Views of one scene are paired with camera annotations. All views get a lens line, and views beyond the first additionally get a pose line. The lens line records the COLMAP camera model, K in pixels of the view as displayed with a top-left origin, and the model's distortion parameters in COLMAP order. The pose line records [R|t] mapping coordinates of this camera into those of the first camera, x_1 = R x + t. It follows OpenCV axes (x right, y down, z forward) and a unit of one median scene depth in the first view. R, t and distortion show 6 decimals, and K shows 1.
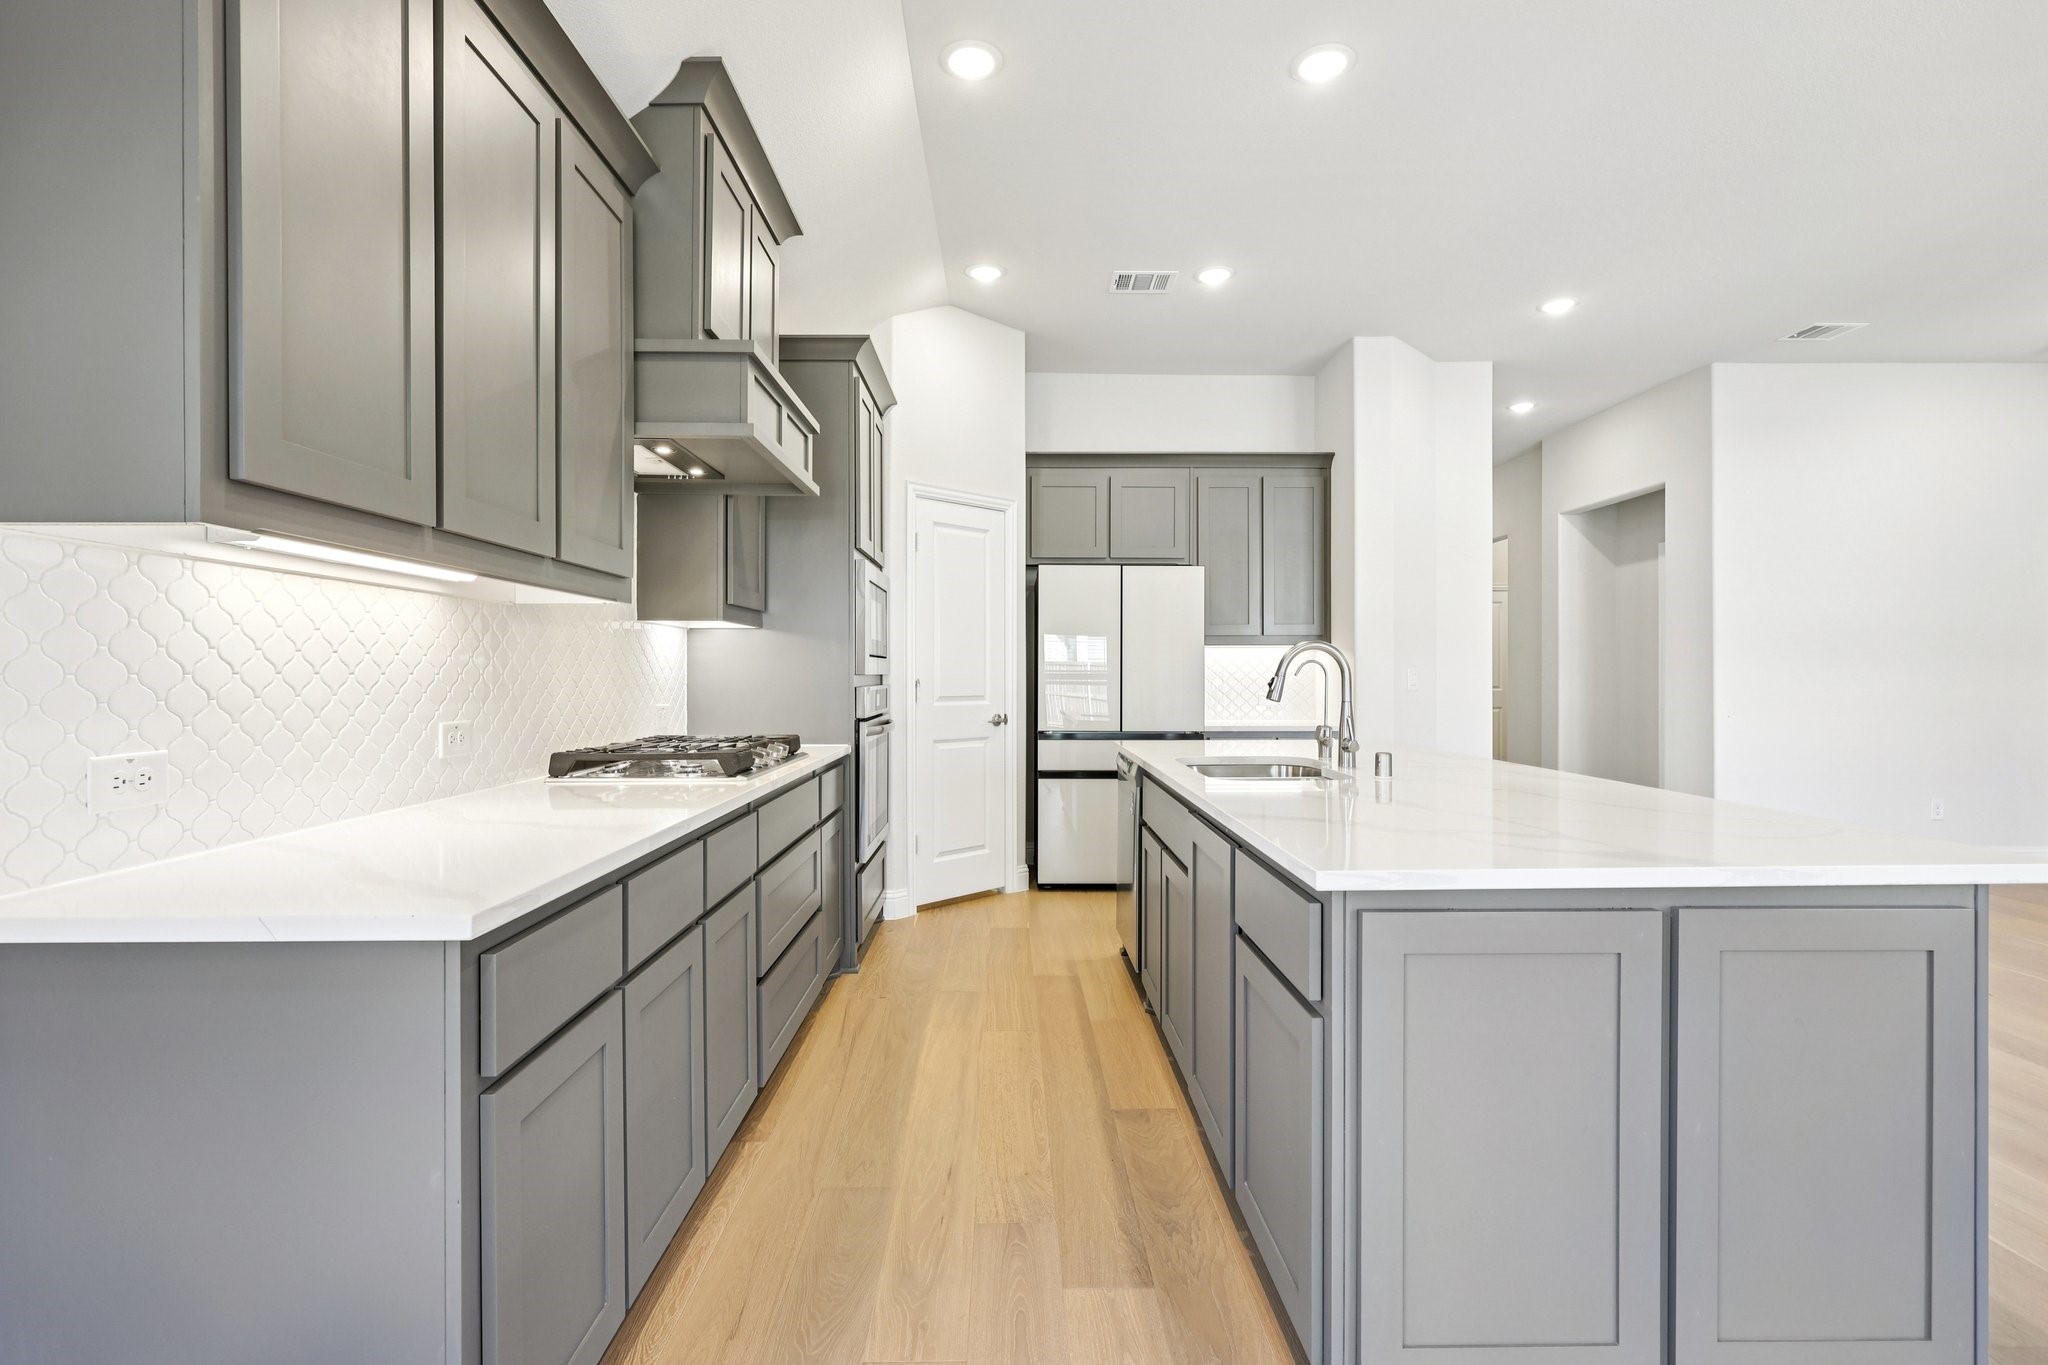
lens RADIAL K [[952.2, 0, 1021.5], [0, 952.2, 678.1], [0, 0, 1]] dist [-0.000338, 0.001403]
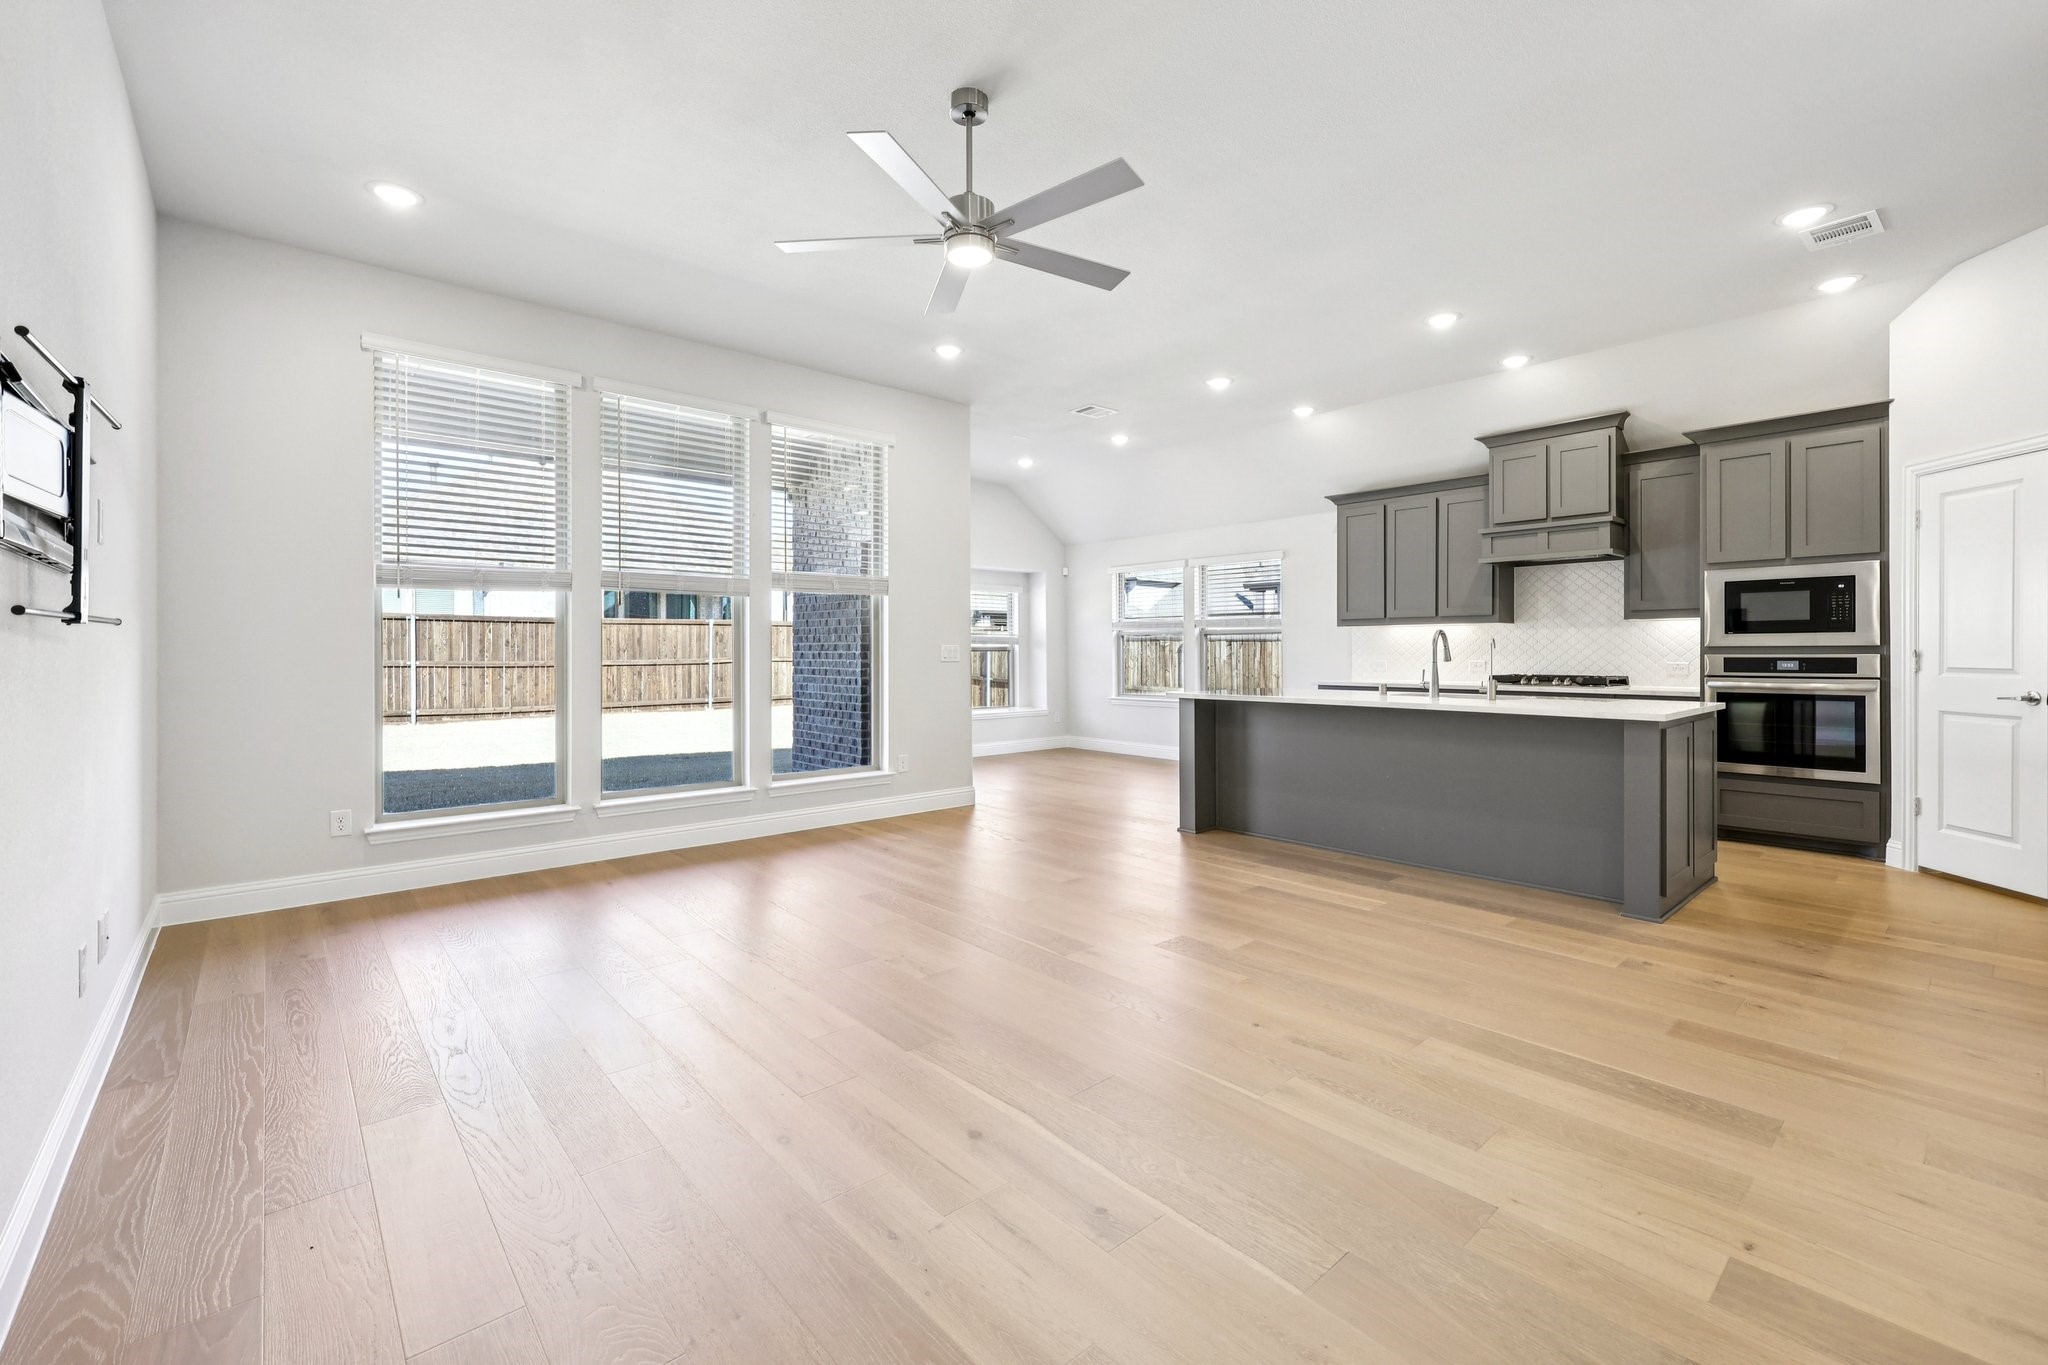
lens RADIAL K [[862.3, 0, 1033.3], [0, 862.3, 656.5], [0, 0, 1]] dist [-0.001050, 0.001606]
pose [[-0.762406, 0.009173, -0.647034, 1.128321], [0.002149, 0.999930, 0.011644, -0.004478], [0.647095, 0.007487, -0.762372, 0.988827]]
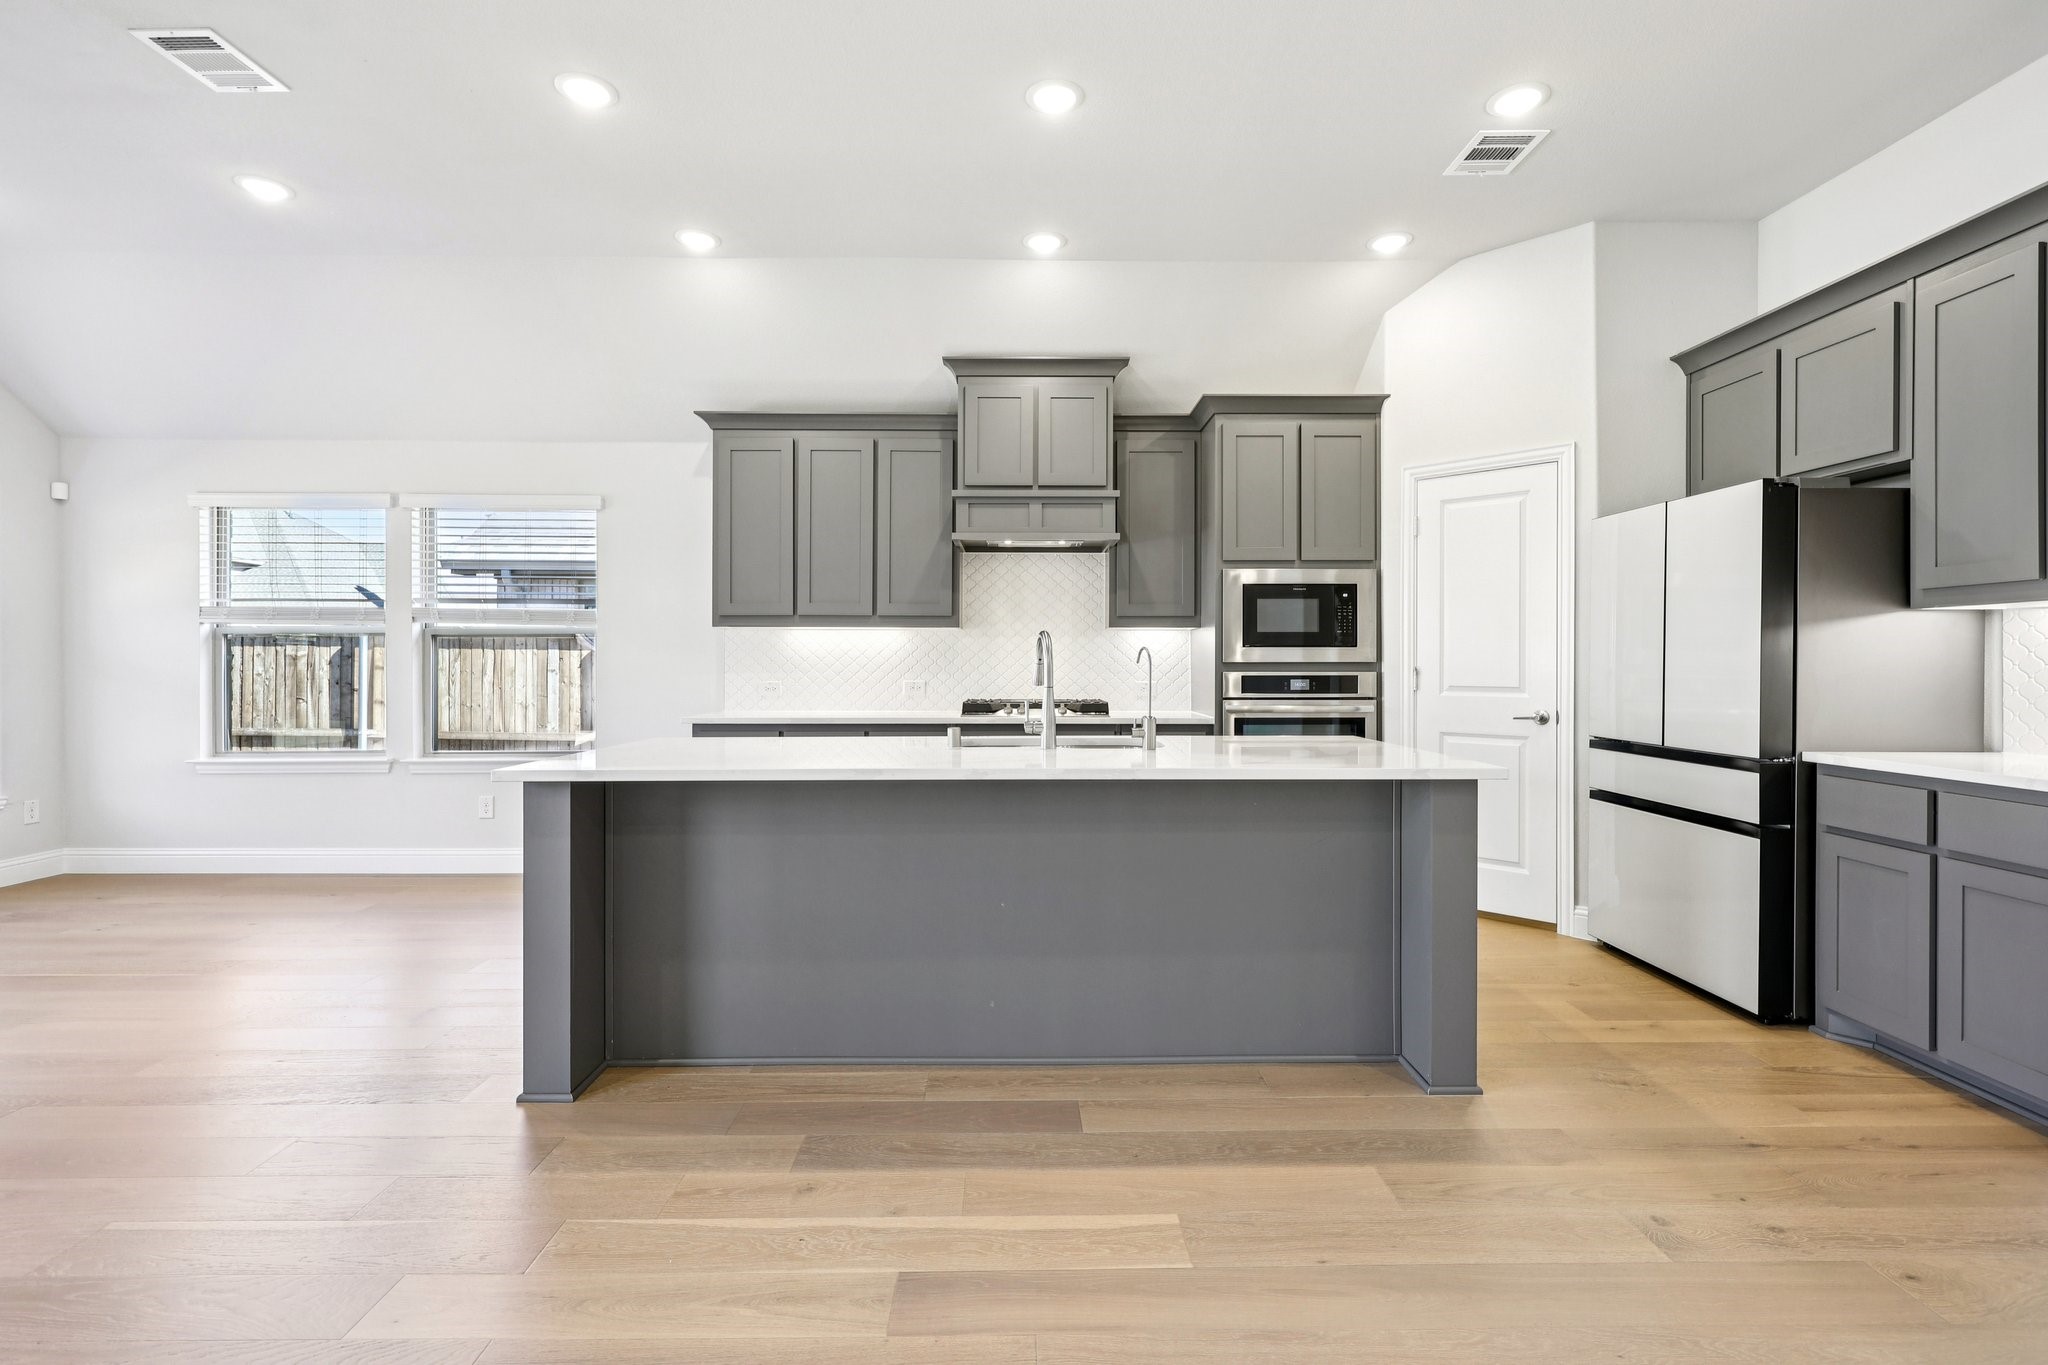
lens RADIAL K [[944.9, 0, 1027.6], [0, 944.9, 665.1], [0, 0, 1]] dist [-0.001746, 0.000370]
pose [[-0.003650, 0.003386, -0.999988, 0.777972], [-0.005063, 0.999981, 0.003404, -0.002071], [0.999981, 0.005076, -0.003633, 0.546619]]
